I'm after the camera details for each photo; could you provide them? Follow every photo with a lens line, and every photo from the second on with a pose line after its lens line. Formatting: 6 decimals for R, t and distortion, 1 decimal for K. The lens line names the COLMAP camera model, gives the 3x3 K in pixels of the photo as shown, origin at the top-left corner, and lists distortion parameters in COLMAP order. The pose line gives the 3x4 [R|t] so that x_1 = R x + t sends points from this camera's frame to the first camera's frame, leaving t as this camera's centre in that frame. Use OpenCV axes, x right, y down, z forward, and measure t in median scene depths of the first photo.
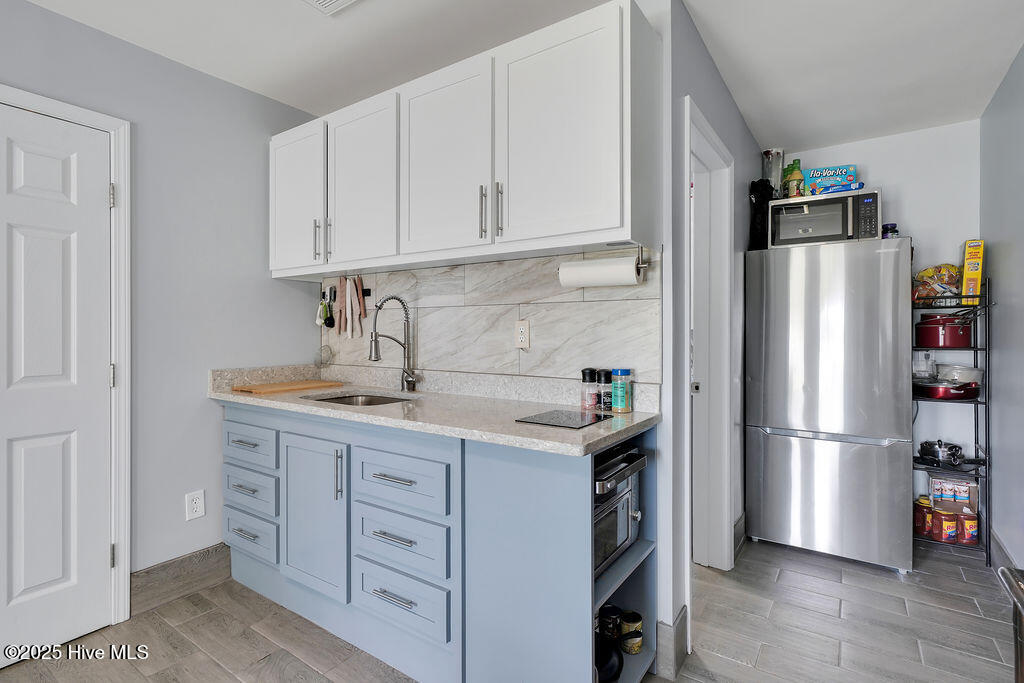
lens RADIAL K [[499.1, 0, 511.3], [0, 499.1, 328.1], [0, 0, 1]] dist [-0.001366, 0.000658]
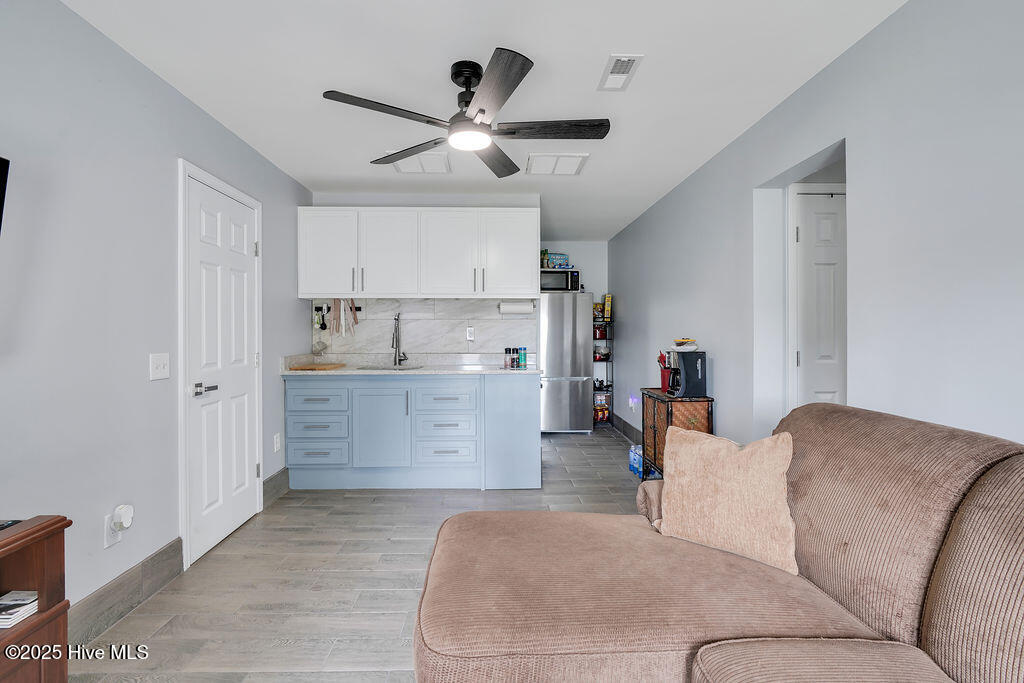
lens RADIAL K [[469.8, 0, 502.8], [0, 469.8, 333.9], [0, 0, 1]] dist [-0.011756, 0.000268]
pose [[0.811502, -0.003467, 0.584339, -0.816798], [-0.002073, 0.999959, 0.008811, -0.003126], [-0.584346, -0.008361, 0.811462, -0.548247]]
